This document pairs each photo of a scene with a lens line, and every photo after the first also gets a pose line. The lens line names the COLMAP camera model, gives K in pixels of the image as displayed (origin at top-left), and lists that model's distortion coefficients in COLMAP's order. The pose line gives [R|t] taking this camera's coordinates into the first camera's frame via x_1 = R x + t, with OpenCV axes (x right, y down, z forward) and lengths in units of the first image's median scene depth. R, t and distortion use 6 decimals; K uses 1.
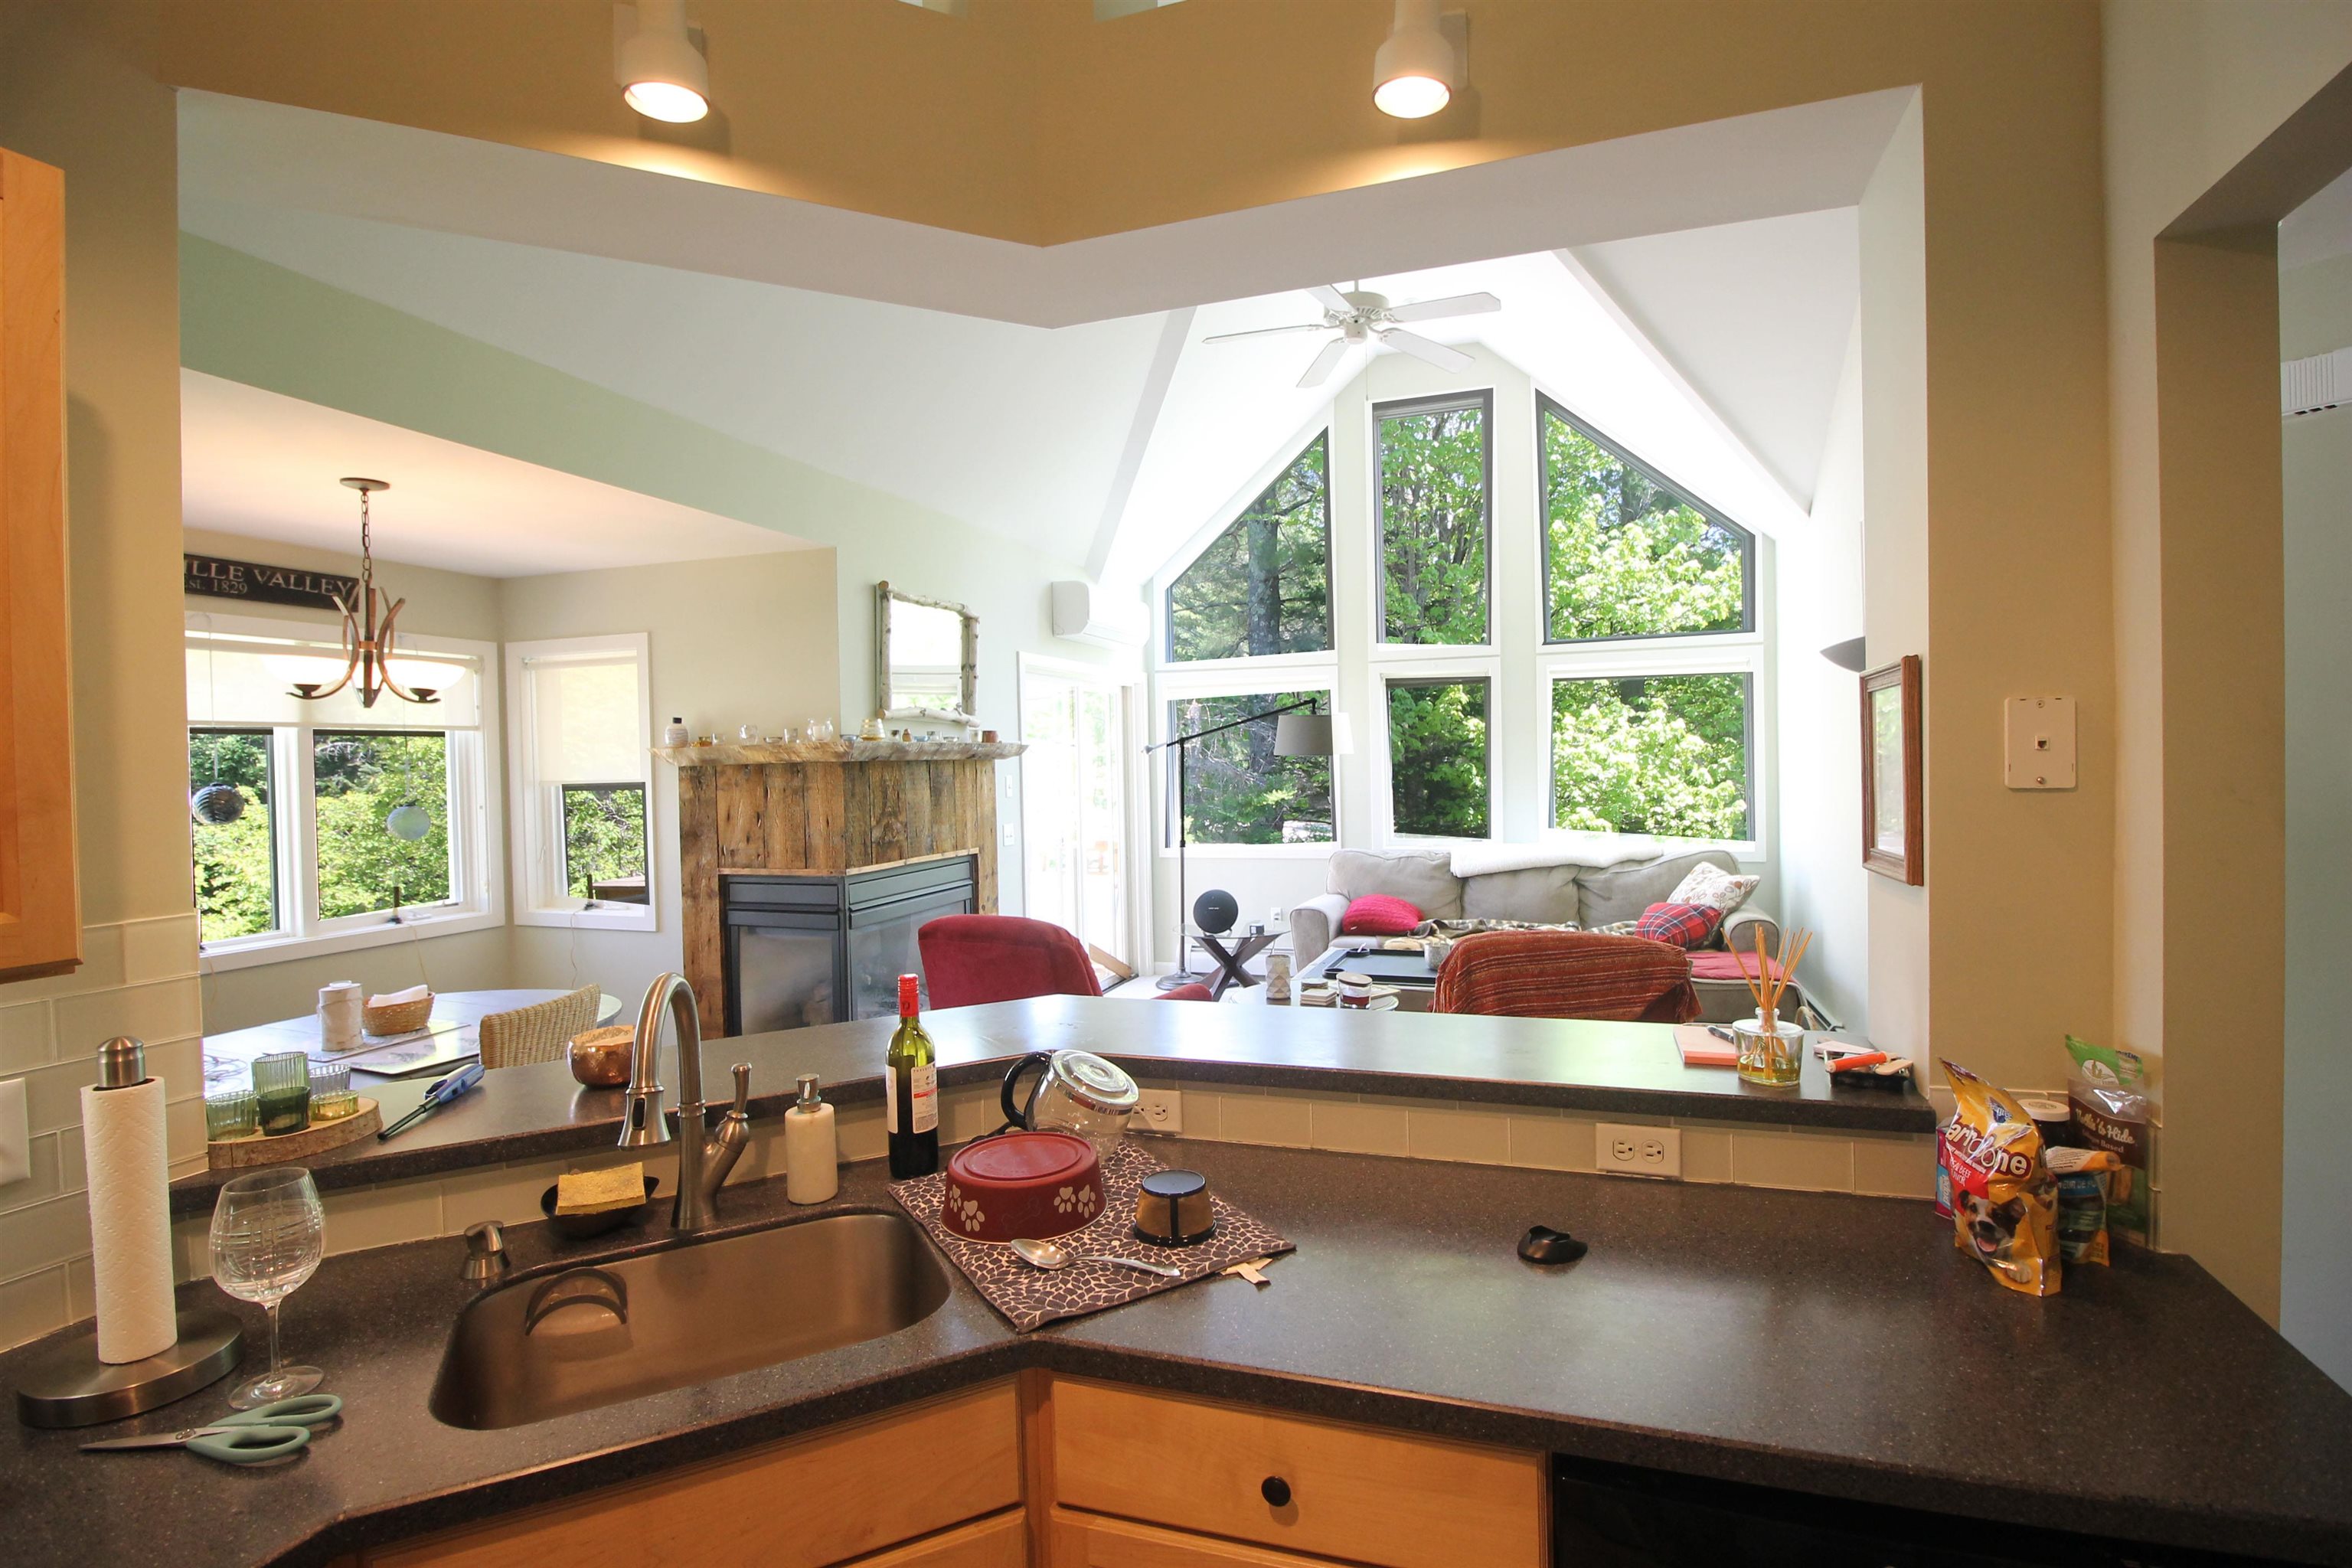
lens RADIAL K [[1100.0, 0, 1185.3], [0, 1100.0, 780.1], [0, 0, 1]] dist [-0.020503, -0.000647]
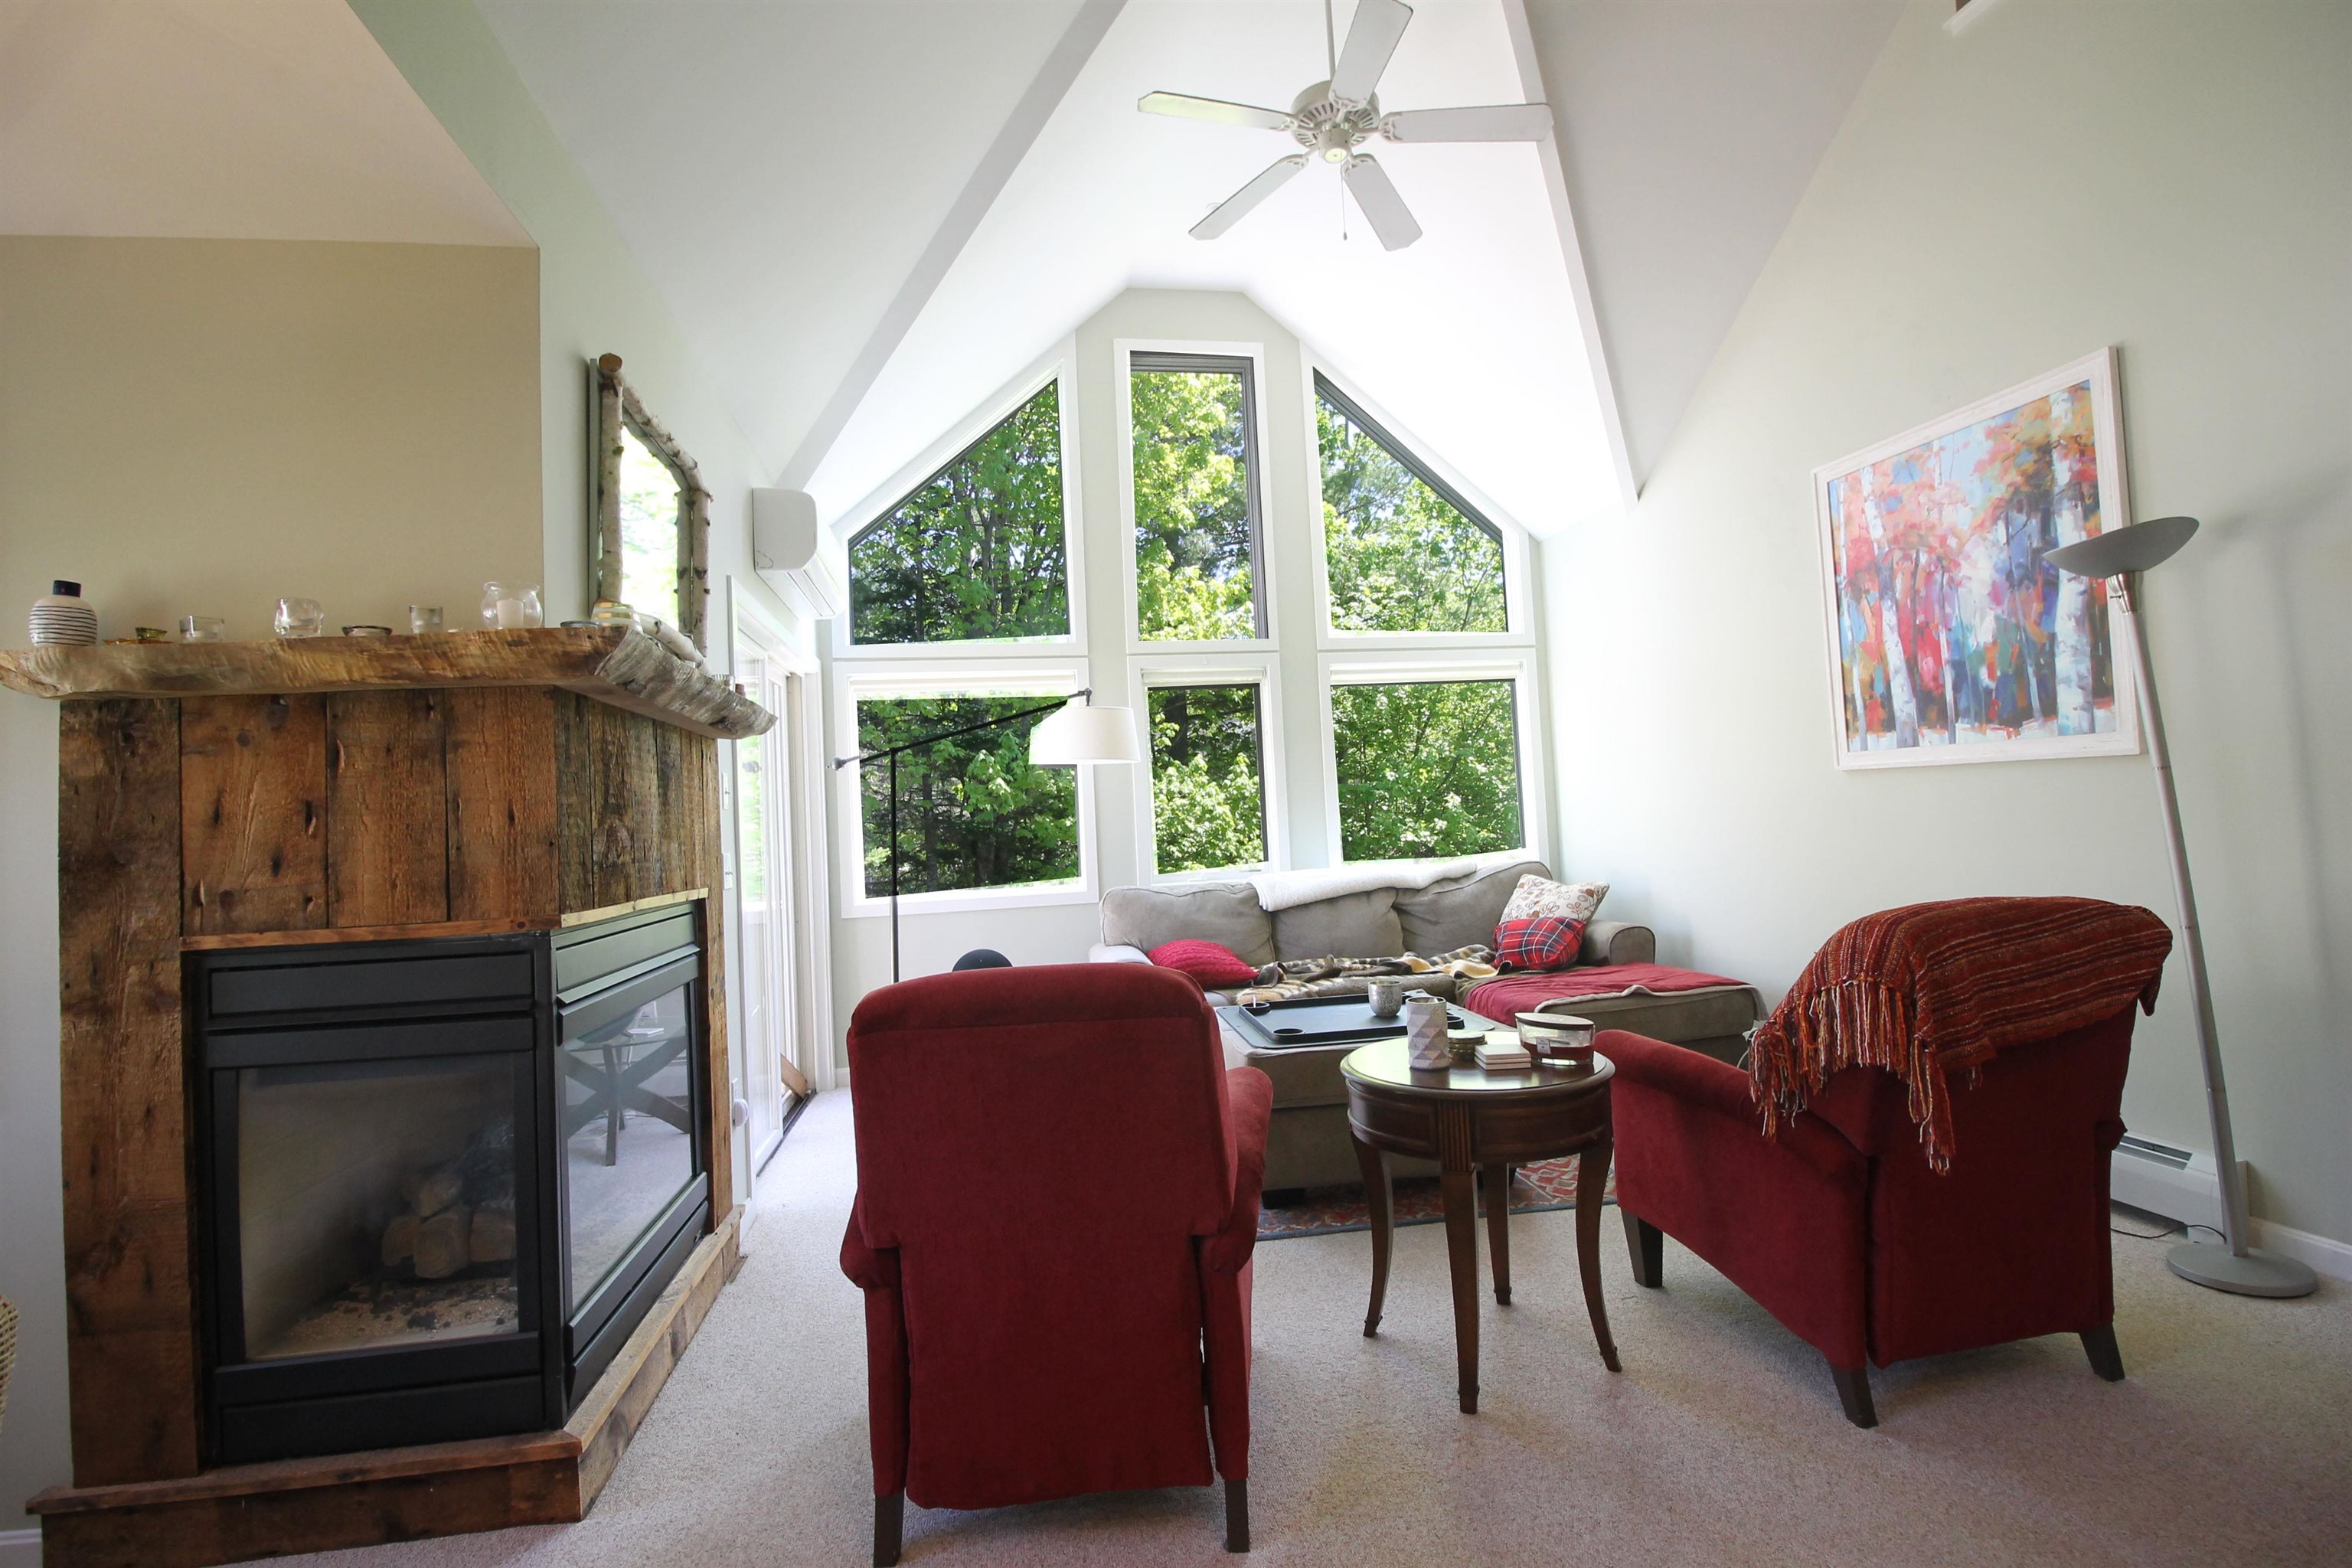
lens RADIAL K [[1100.0, 0, 1177.4], [0, 1100.0, 781.7], [0, 0, 1]] dist [-0.020503, -0.000647]
pose [[0.873169, -0.000206, 0.487418, -0.289410], [0.038362, 0.996927, -0.068301, 0.062966], [-0.485906, 0.078336, 0.870493, 0.435626]]
